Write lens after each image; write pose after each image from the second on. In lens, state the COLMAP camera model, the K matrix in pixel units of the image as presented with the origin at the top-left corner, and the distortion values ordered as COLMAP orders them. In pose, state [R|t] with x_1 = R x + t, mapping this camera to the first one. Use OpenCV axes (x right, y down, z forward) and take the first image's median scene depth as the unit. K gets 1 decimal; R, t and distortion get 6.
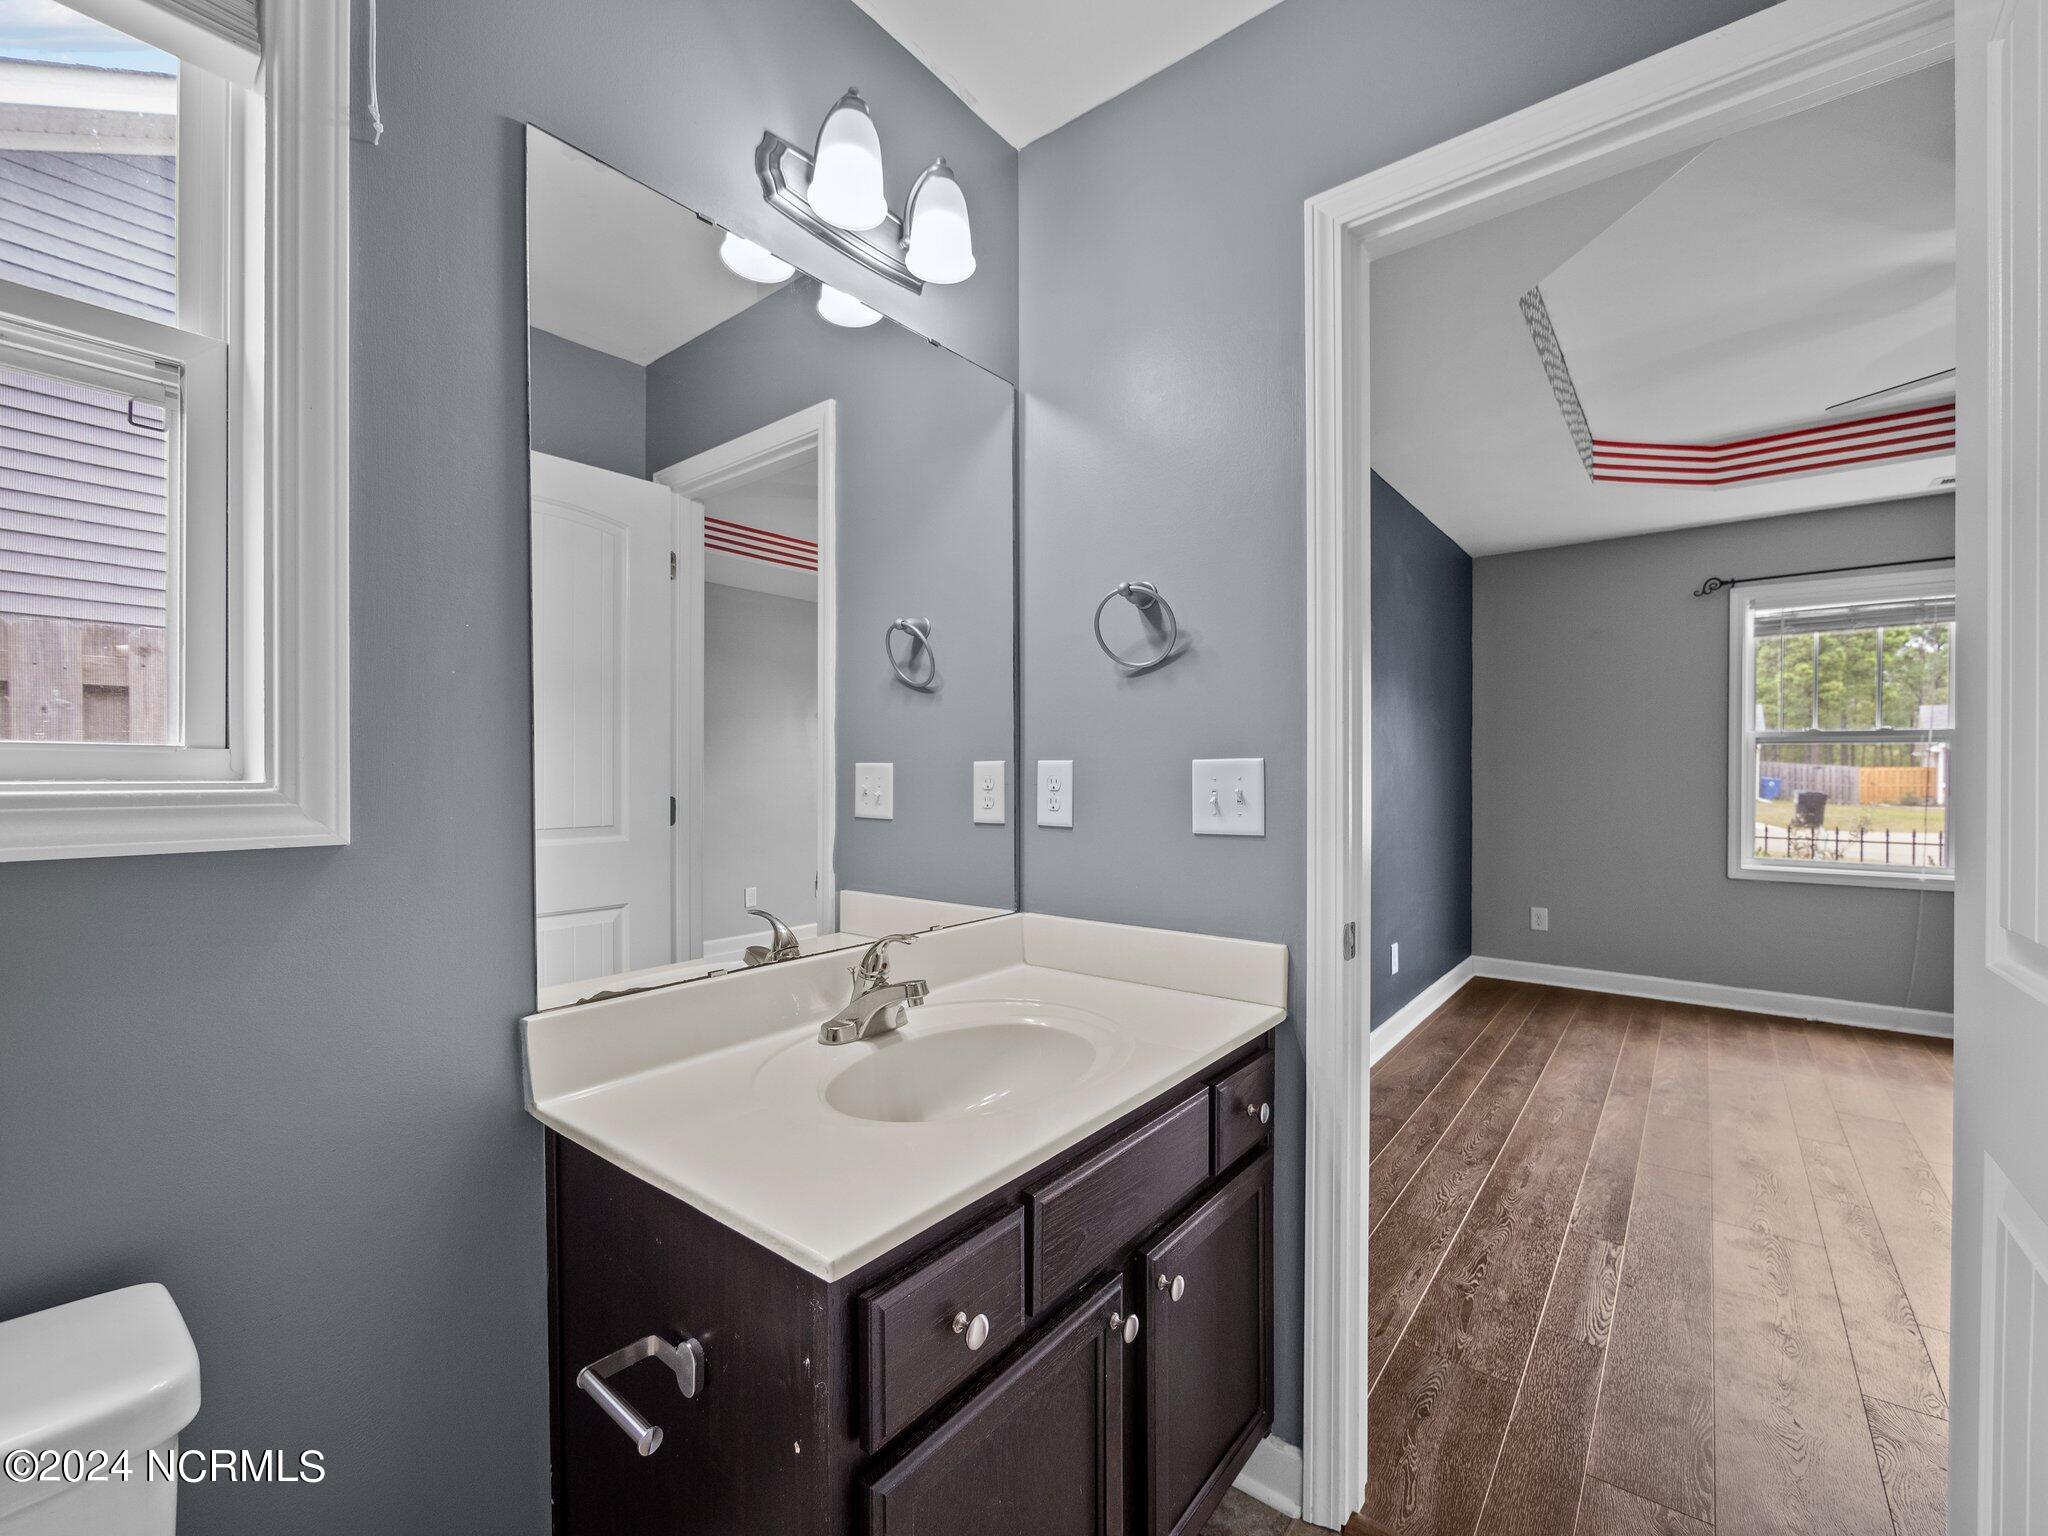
lens RADIAL K [[870.7, 0, 1026.3], [0, 870.7, 770.5], [0, 0, 1]] dist [-0.003794, 0.000134]
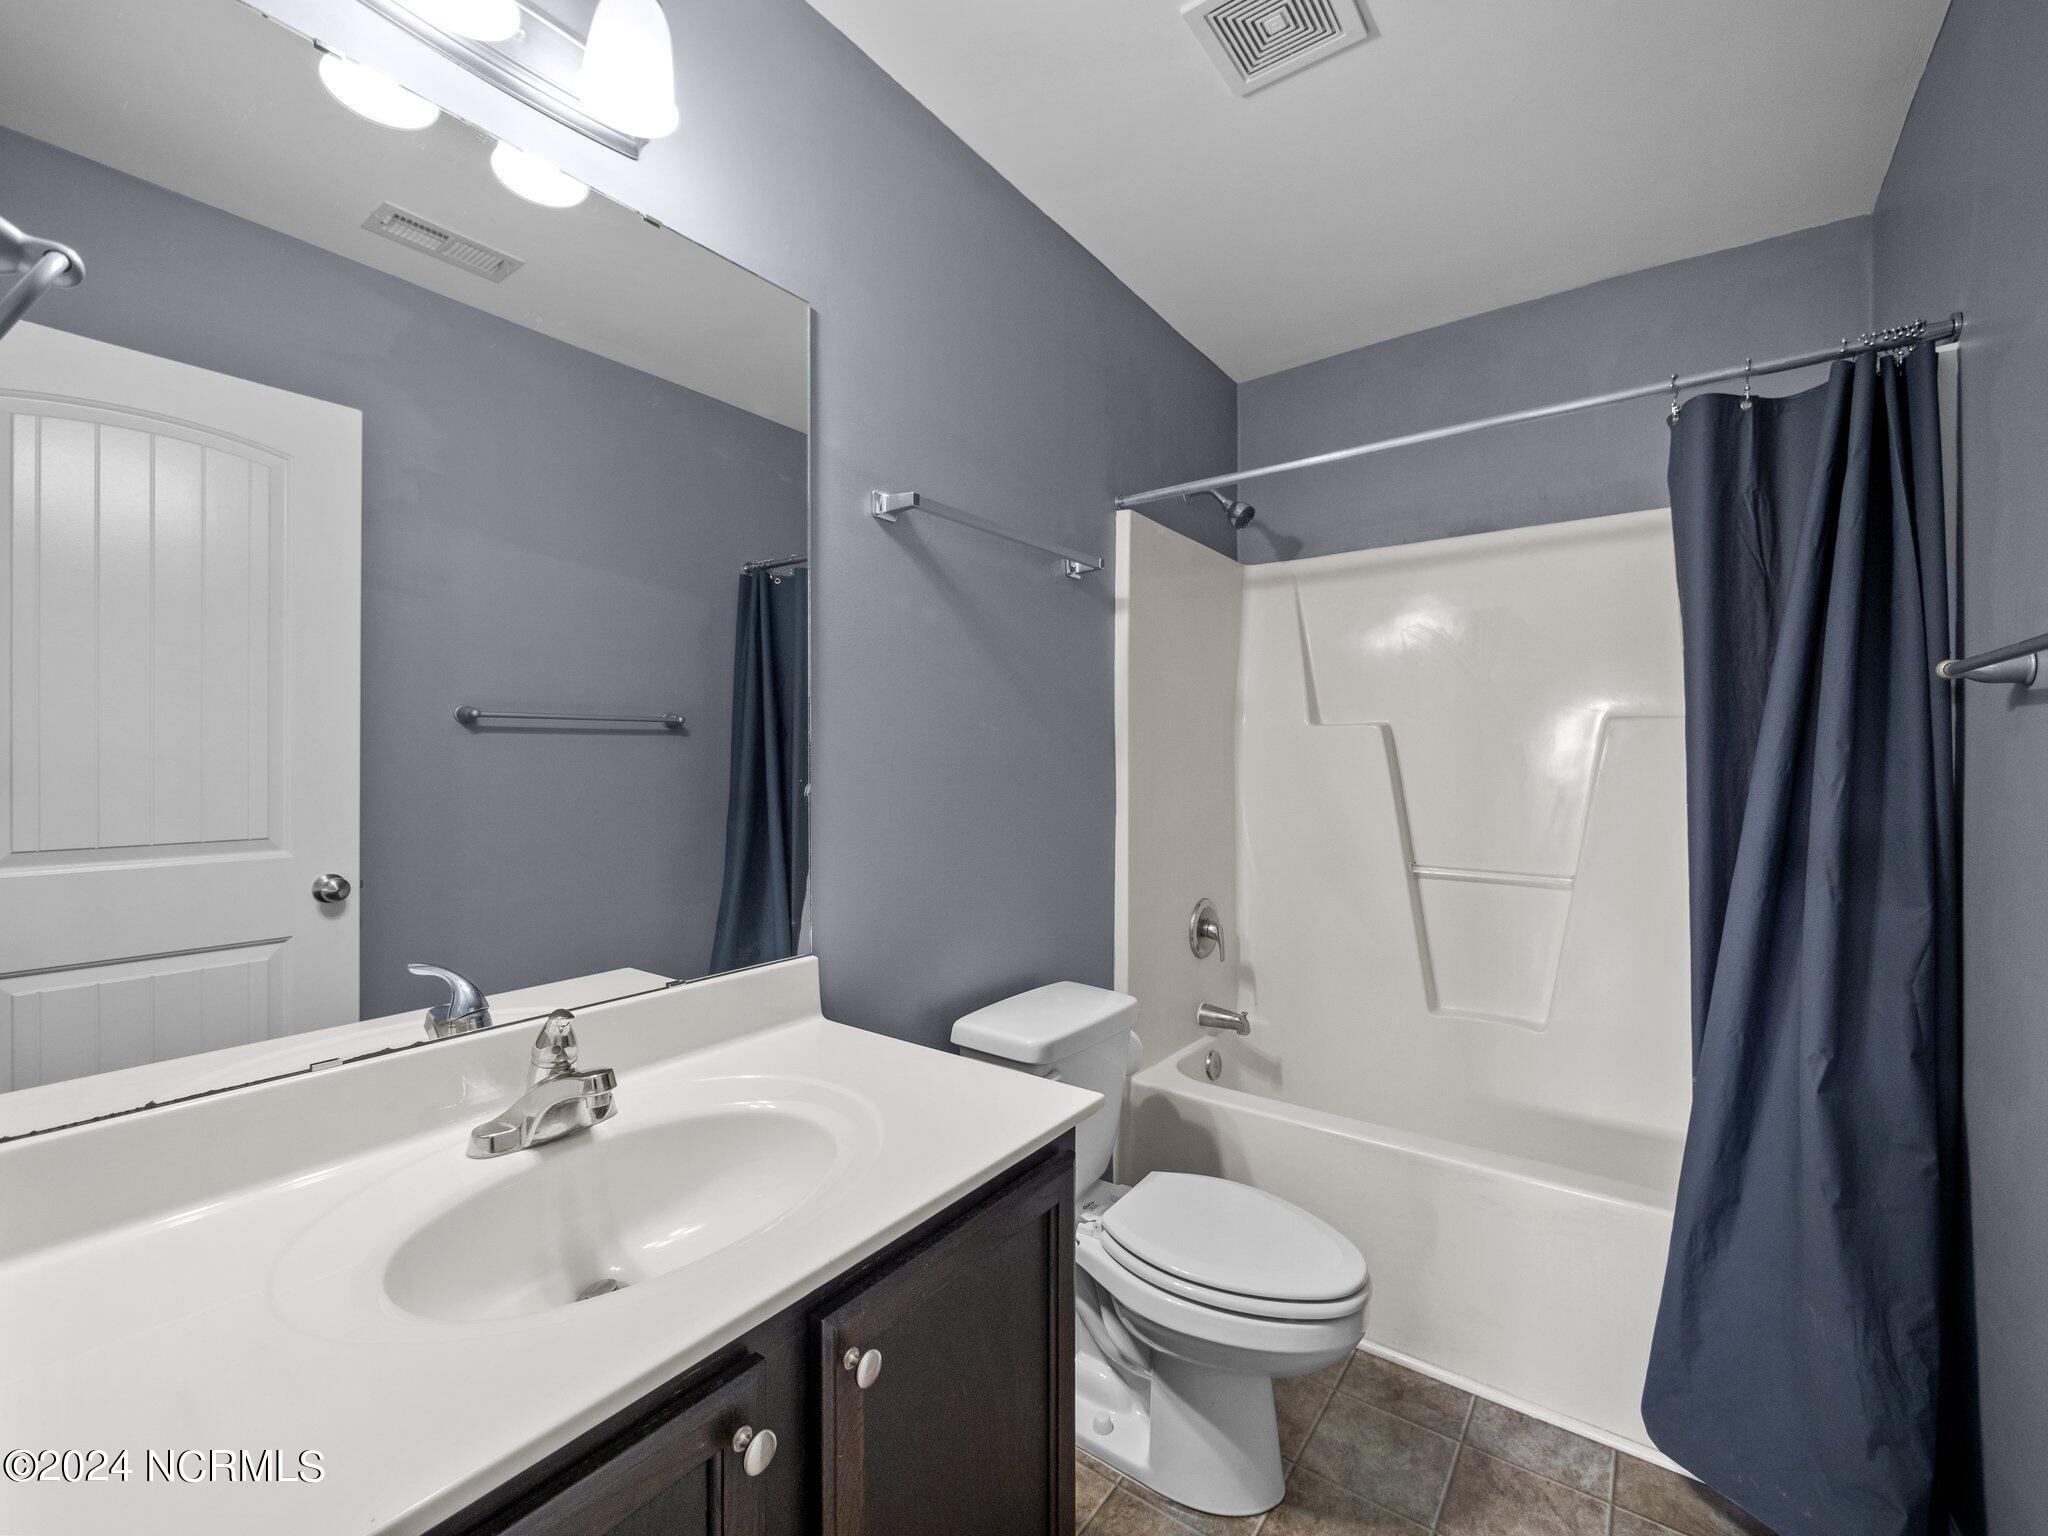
lens RADIAL K [[836.1, 0, 1024.0], [0, 836.1, 768.0], [0, 0, 1]] dist [-0.001189, -0.000054]
pose [[0.998531, -0.009236, 0.053395, 0.186907], [0.008944, 0.999944, 0.005706, -0.013444], [-0.053444, -0.005220, 0.998557, 0.261948]]
